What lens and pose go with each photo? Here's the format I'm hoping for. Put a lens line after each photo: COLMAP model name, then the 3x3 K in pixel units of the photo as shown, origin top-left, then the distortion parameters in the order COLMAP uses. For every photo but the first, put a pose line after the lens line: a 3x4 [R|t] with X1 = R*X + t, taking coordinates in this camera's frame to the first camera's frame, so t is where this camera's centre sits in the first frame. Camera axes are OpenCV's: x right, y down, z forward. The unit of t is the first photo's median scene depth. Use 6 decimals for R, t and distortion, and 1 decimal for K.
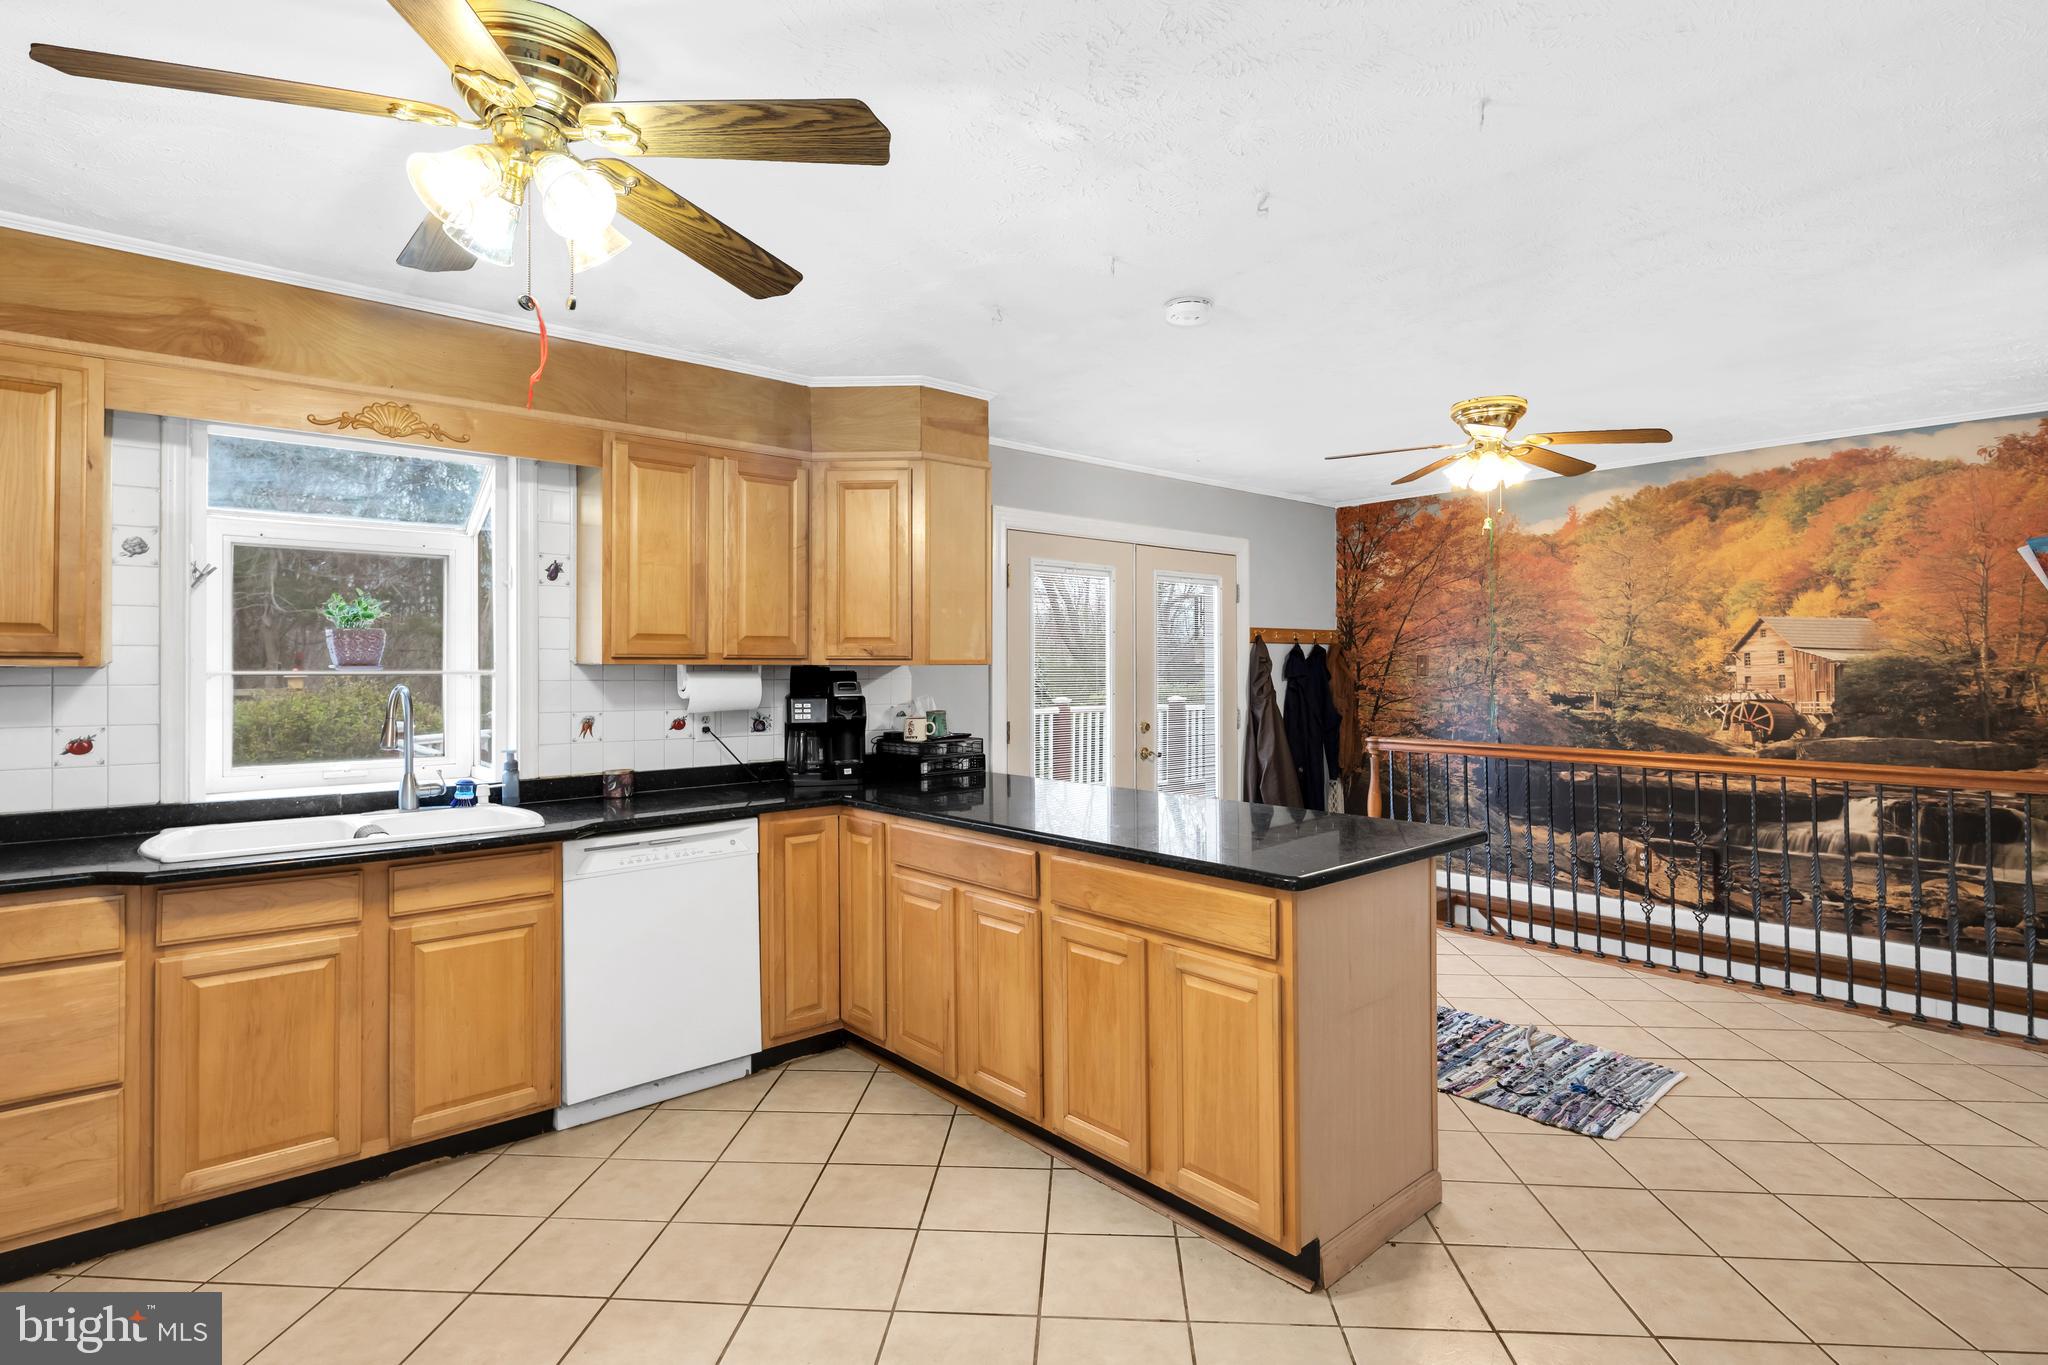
lens RADIAL K [[1005.8, 0, 1016.7], [0, 1005.8, 670.2], [0, 0, 1]] dist [0.009282, -0.000776]
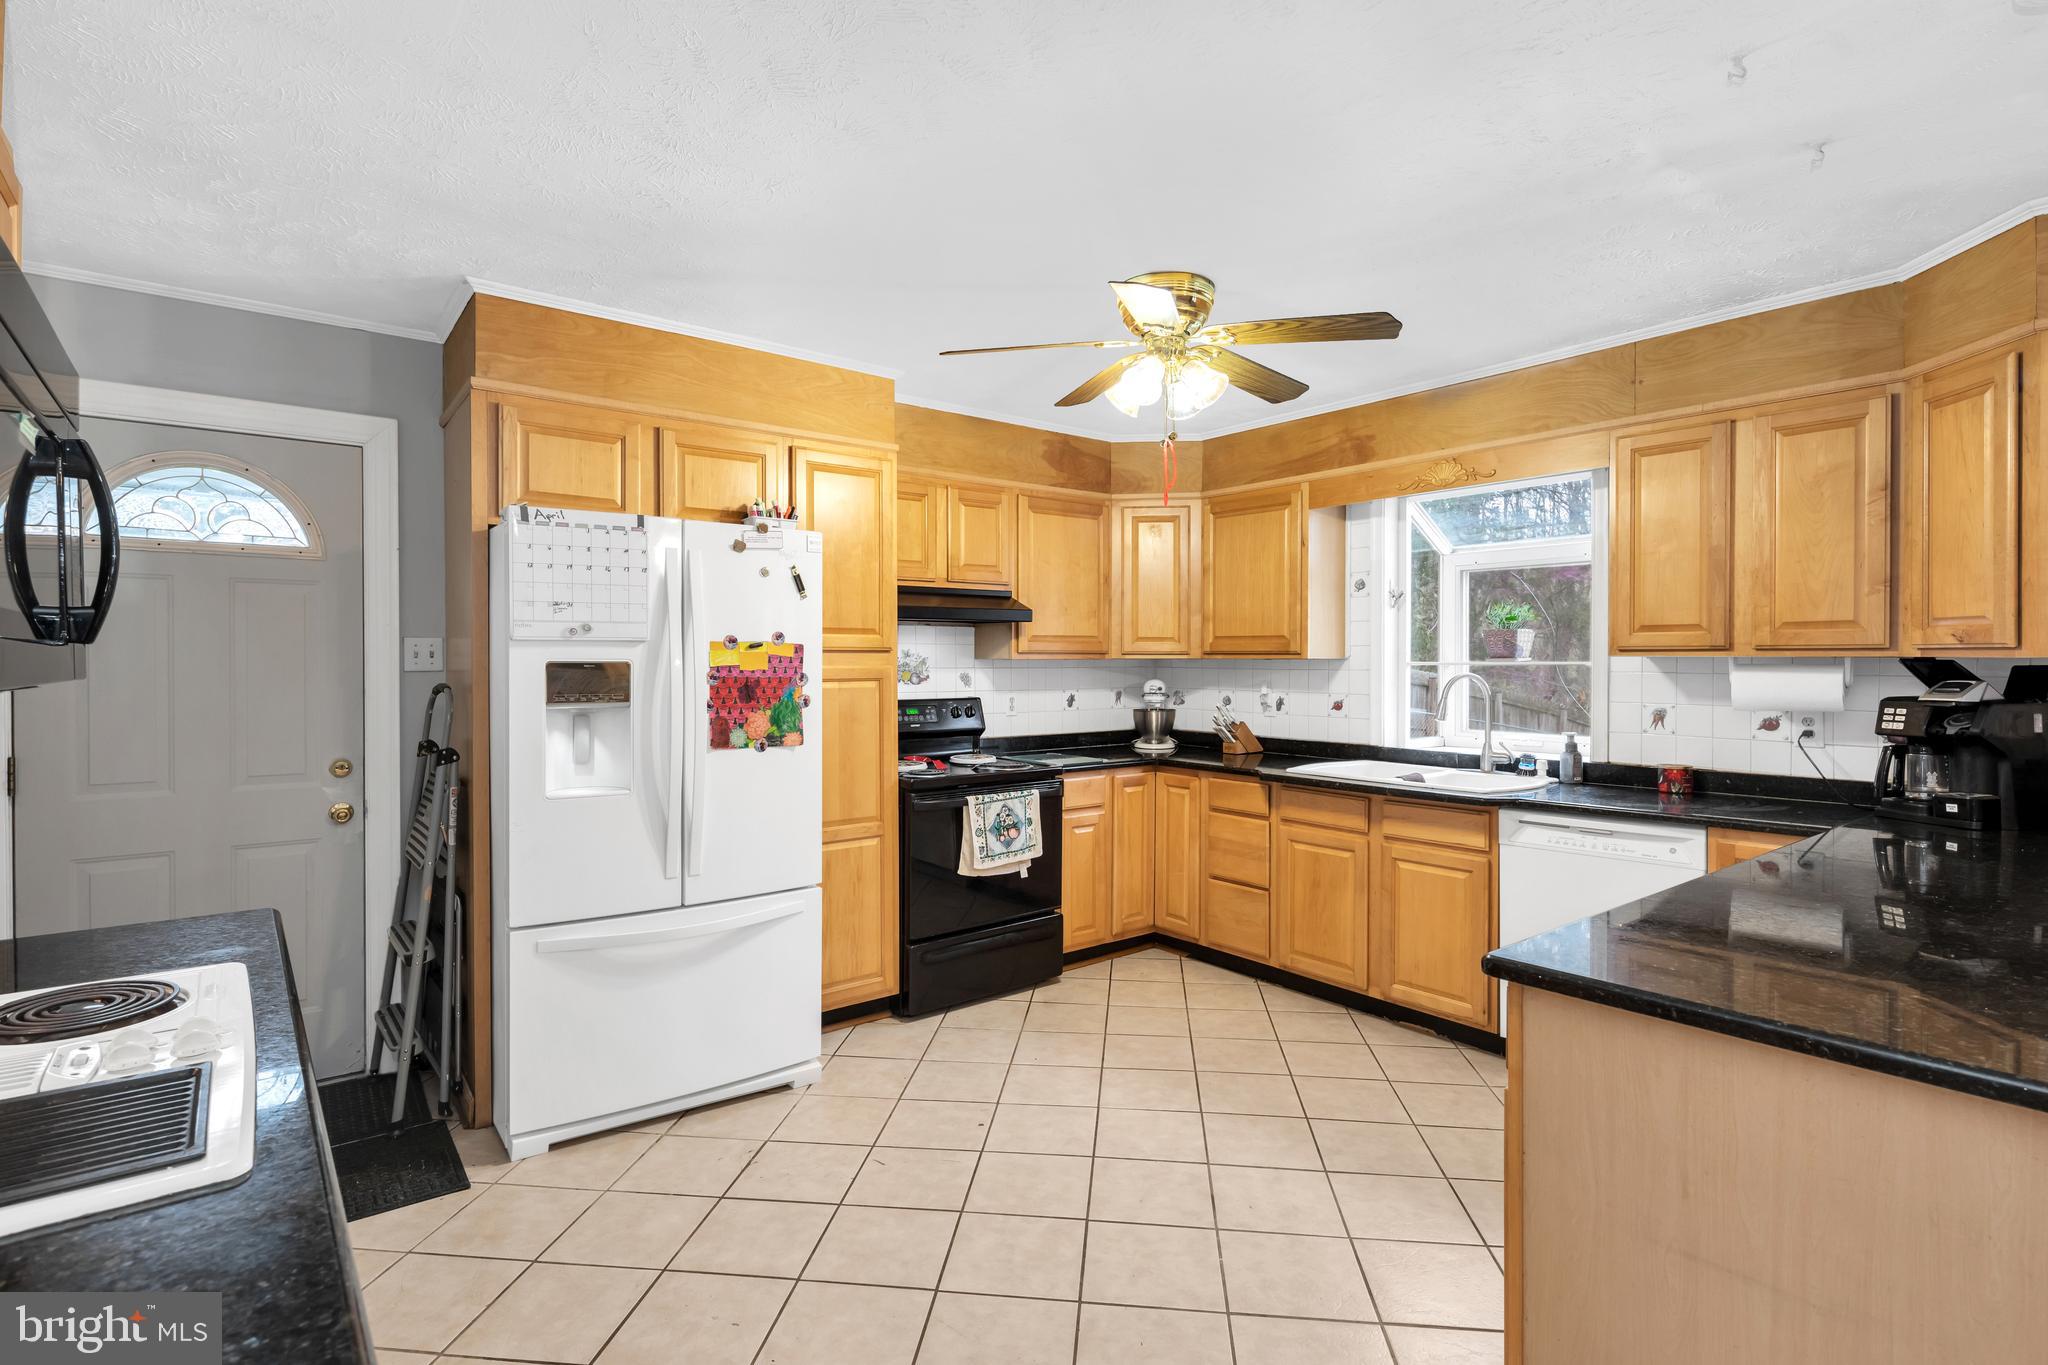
lens RADIAL K [[1005.8, 0, 1017.2], [0, 1005.8, 671.1], [0, 0, 1]] dist [0.009282, -0.000776]
pose [[-0.039840, 0.014587, -0.999100, 0.670741], [-0.000458, 0.999893, 0.014617, -0.006091], [0.999206, 0.001040, -0.039829, 0.447829]]
